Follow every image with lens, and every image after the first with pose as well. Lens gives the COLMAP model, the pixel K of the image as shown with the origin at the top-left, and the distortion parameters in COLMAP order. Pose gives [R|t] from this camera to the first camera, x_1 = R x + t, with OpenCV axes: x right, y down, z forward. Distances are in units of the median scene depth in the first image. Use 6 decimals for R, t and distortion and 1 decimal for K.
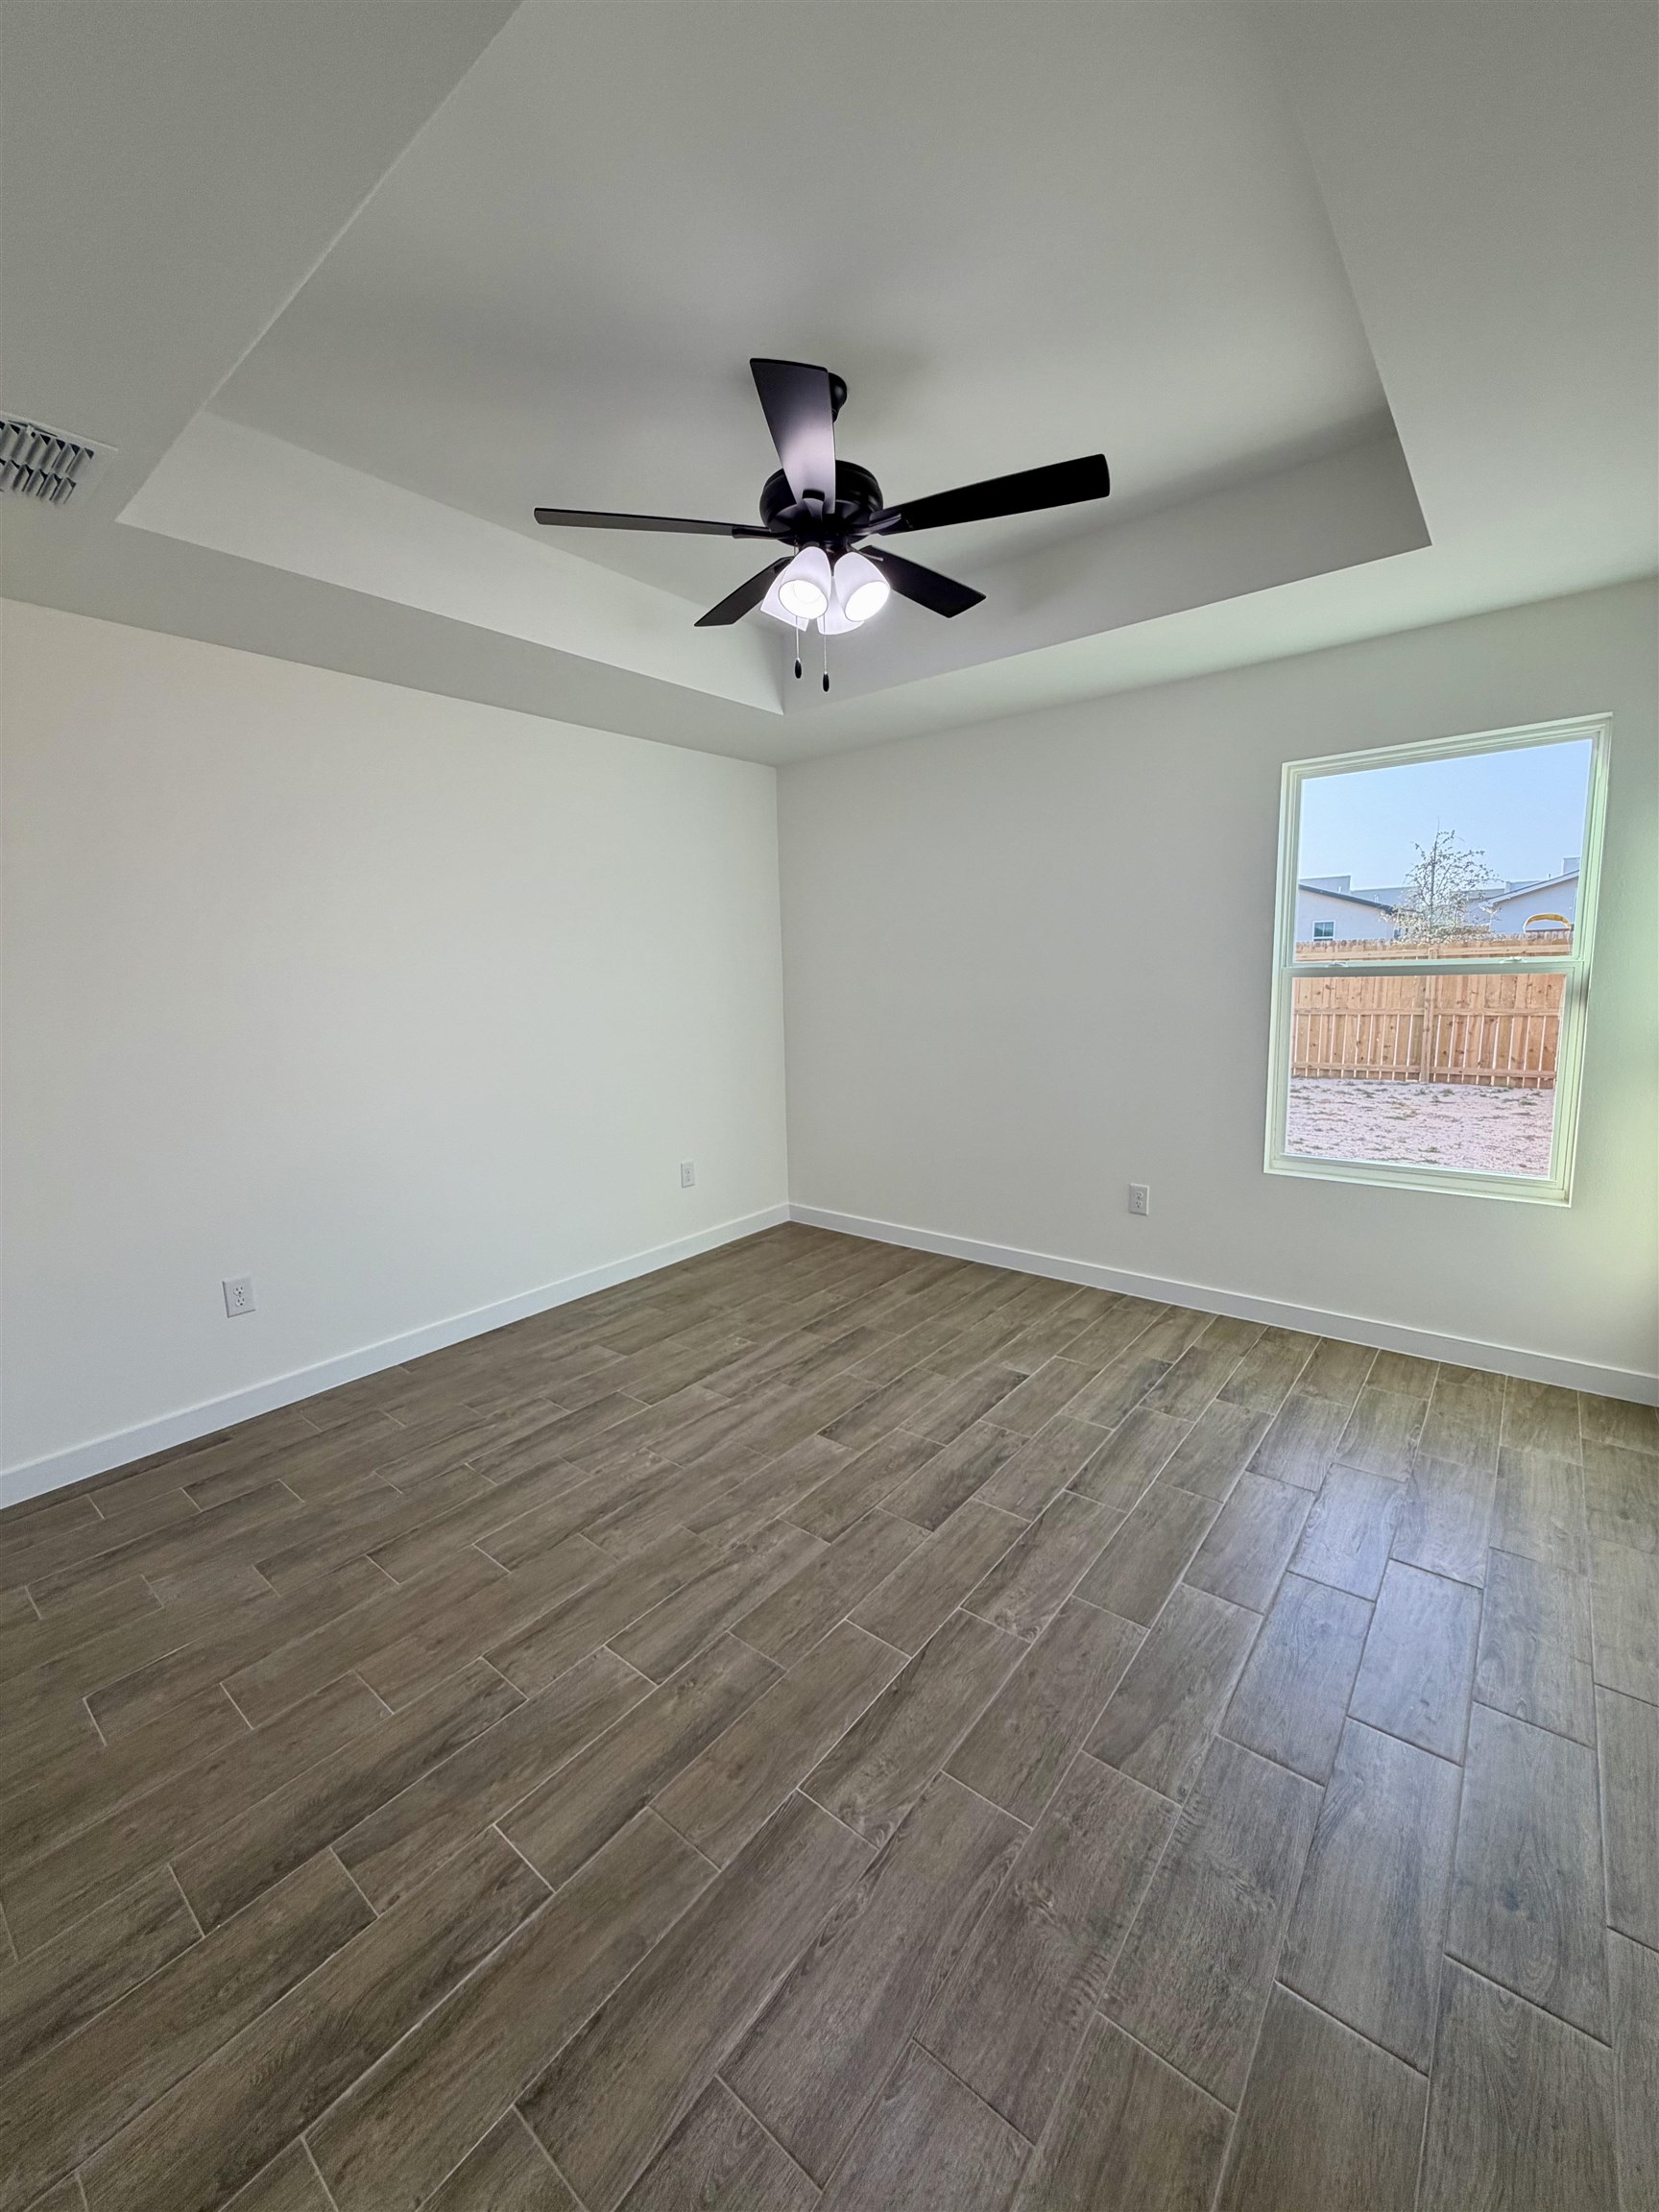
lens RADIAL K [[882.3, 0, 829.5], [0, 882.3, 1099.9], [0, 0, 1]] dist [-0.000493, 0.000412]
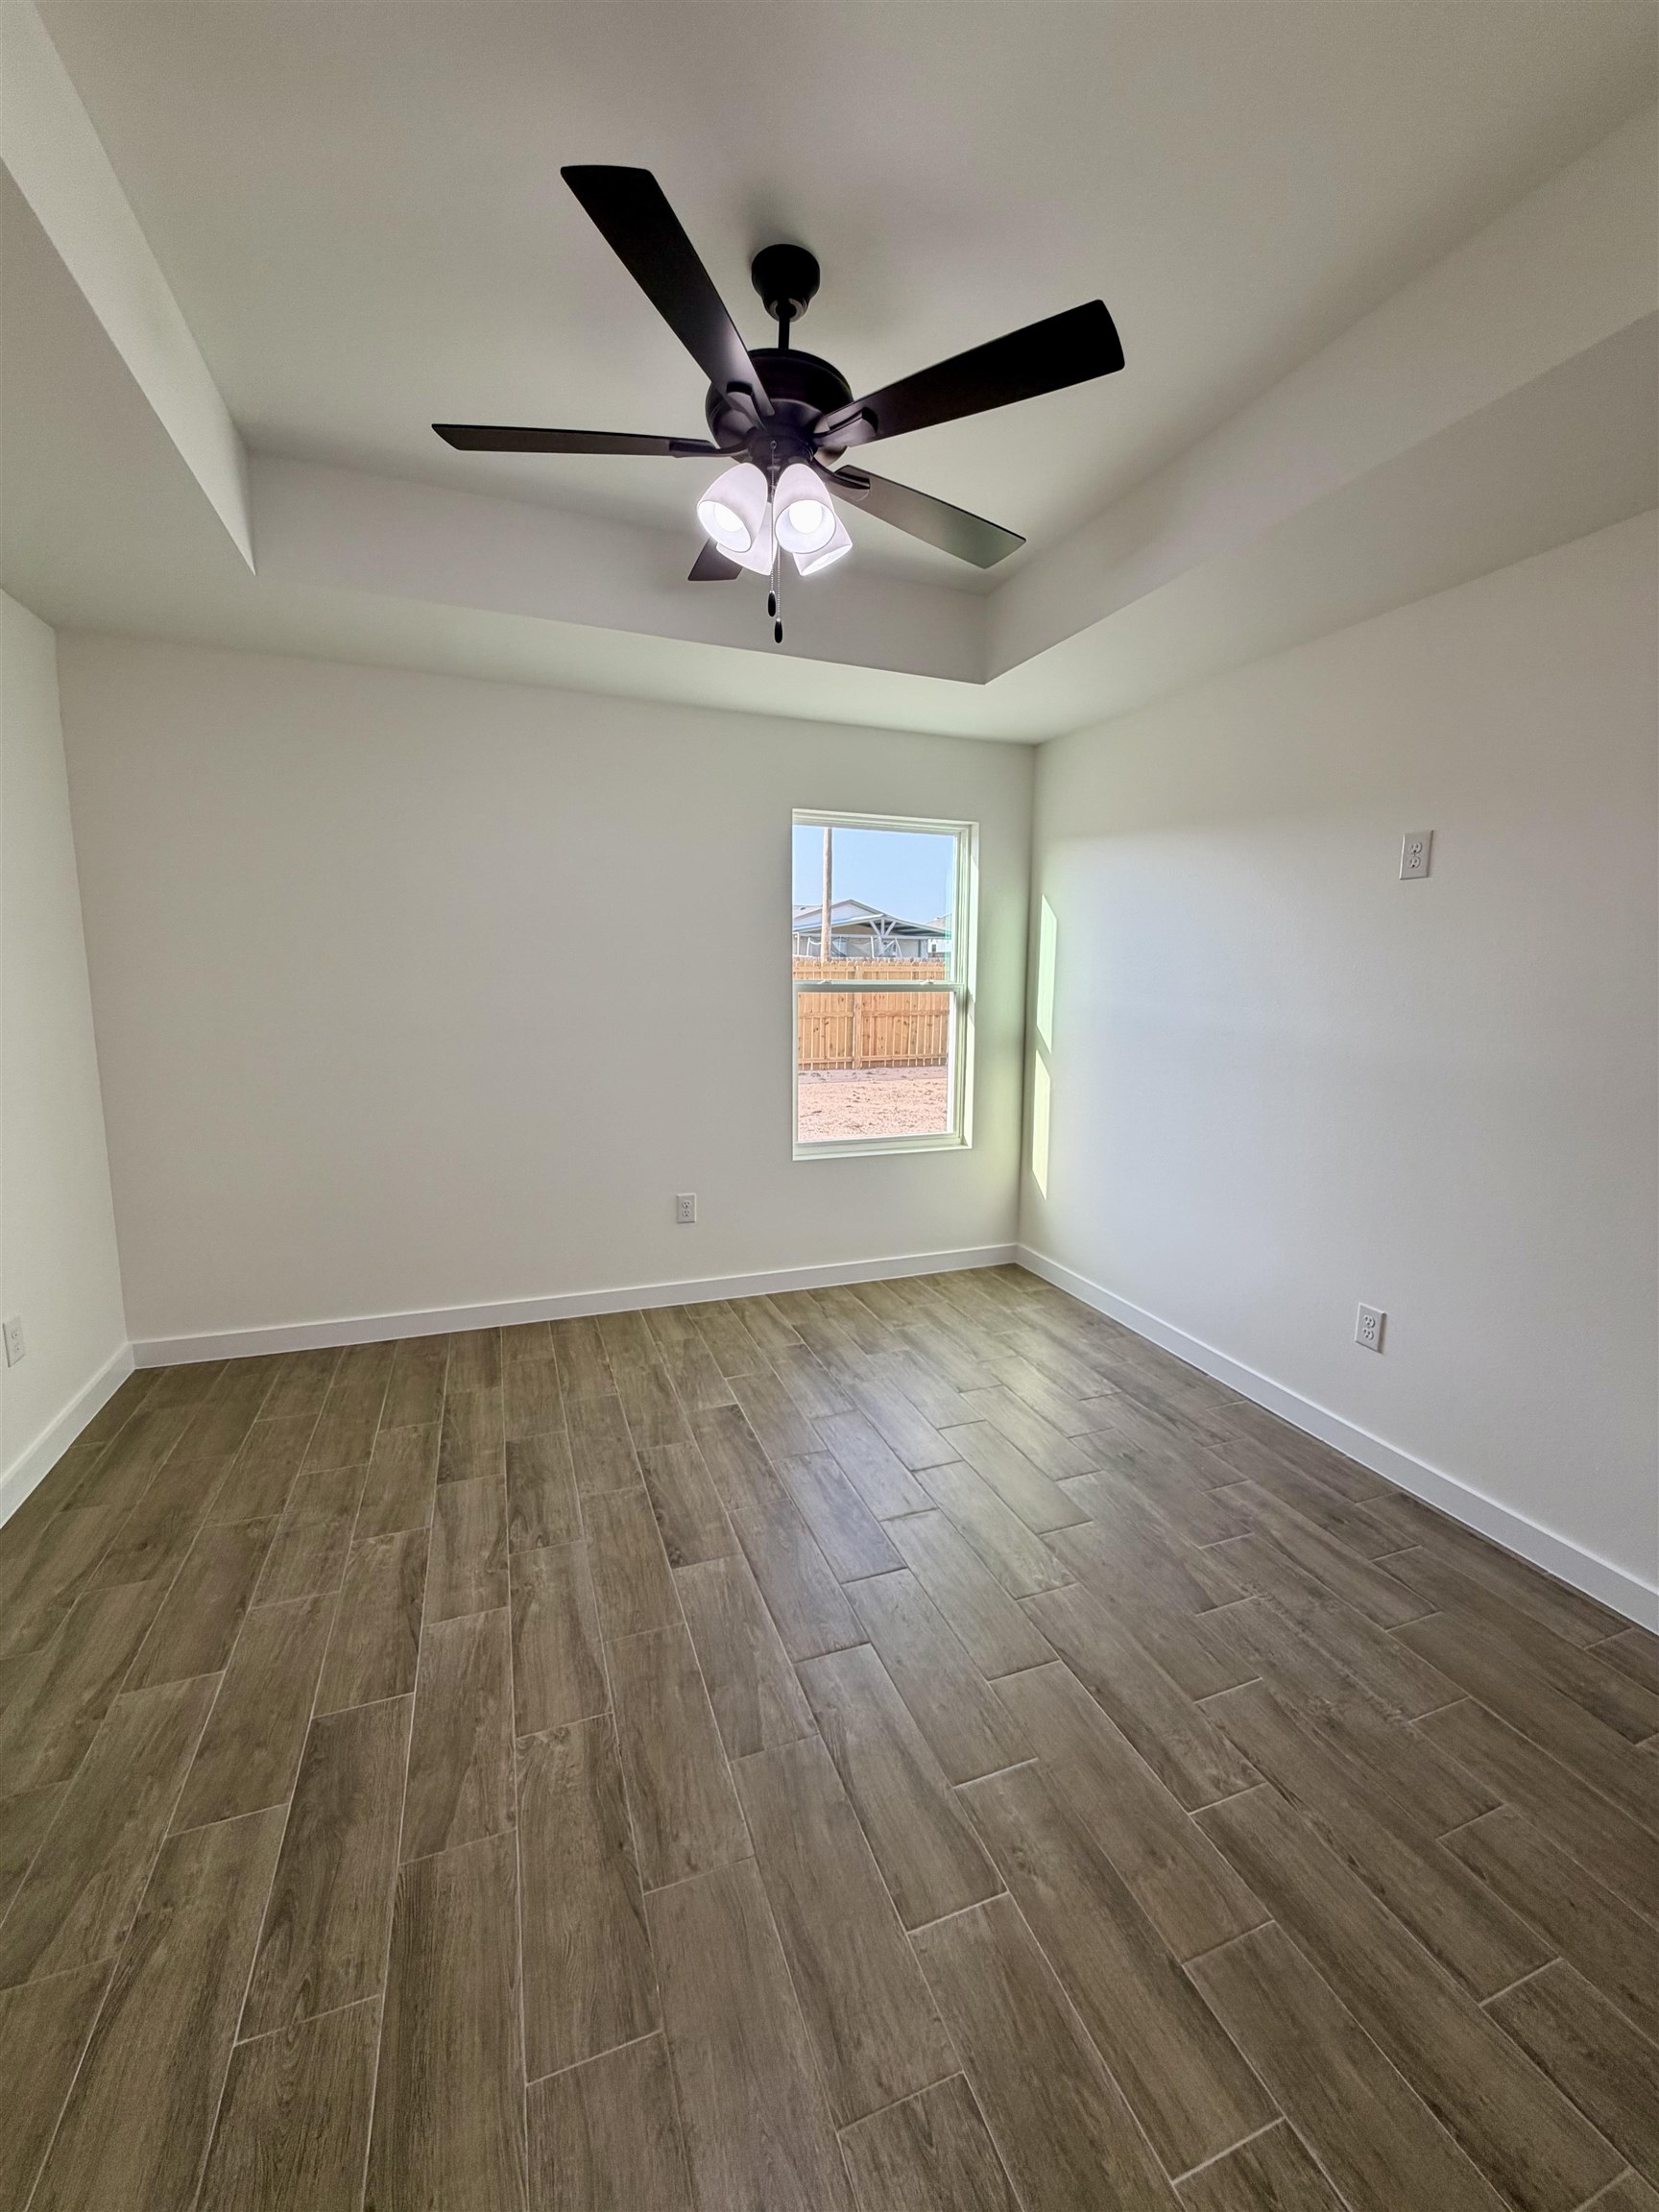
lens RADIAL K [[880.1, 0, 830.3], [0, 880.1, 1099.1], [0, 0, 1]] dist [-0.001712, 0.000628]
pose [[0.501258, -0.094698, 0.860100, -0.529140], [0.103296, 0.993434, 0.049179, -0.055836], [-0.859110, 0.064194, 0.507749, 0.415141]]
